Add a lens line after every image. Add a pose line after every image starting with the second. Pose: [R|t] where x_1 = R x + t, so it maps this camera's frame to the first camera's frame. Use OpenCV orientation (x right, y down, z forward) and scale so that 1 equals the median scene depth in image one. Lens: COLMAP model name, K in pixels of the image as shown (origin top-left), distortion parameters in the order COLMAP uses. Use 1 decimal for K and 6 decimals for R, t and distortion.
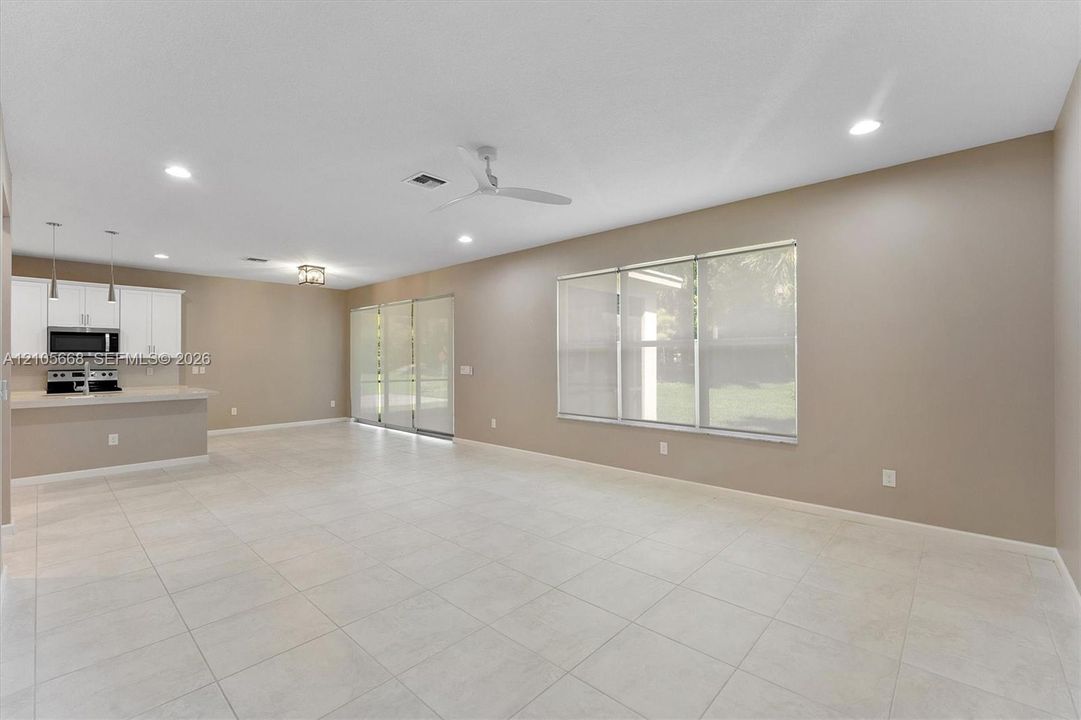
lens RADIAL K [[449.1, 0, 530.7], [0, 449.1, 352.5], [0, 0, 1]] dist [-0.008361, 0.000655]
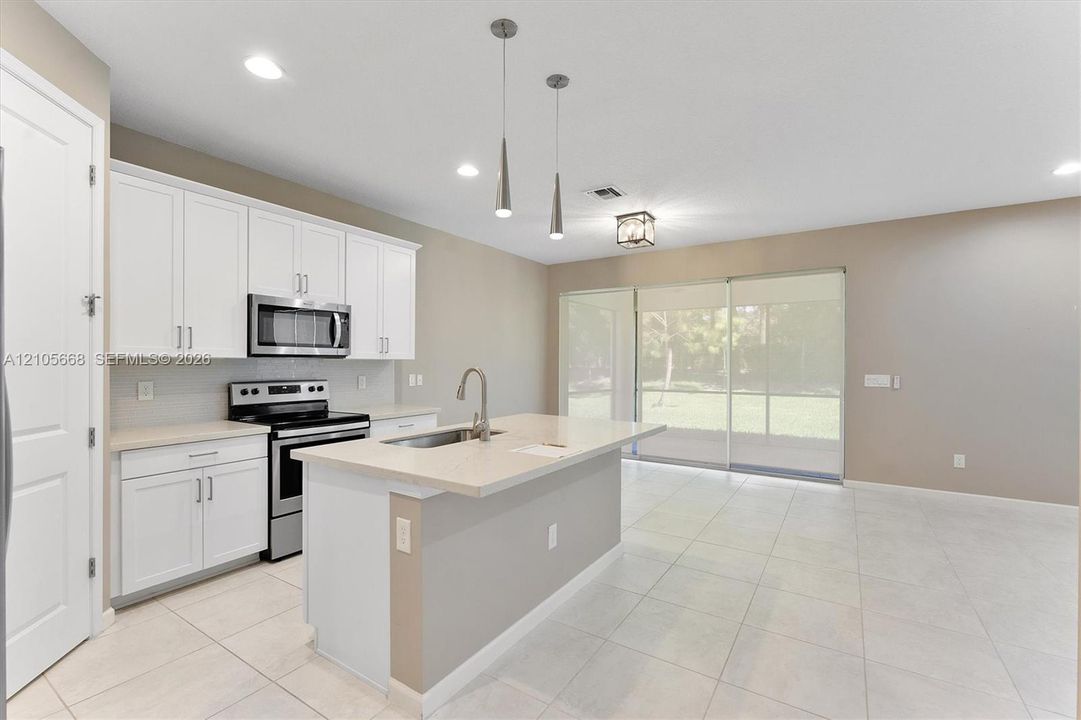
lens RADIAL K [[468.9, 0, 540.8], [0, 468.9, 367.1], [0, 0, 1]] dist [0.004234, 0.000190]
pose [[0.986431, 0.007744, 0.163995, -0.771065], [-0.012164, 0.999589, 0.025966, 0.004570], [-0.163727, -0.027609, 0.986119, 0.391300]]
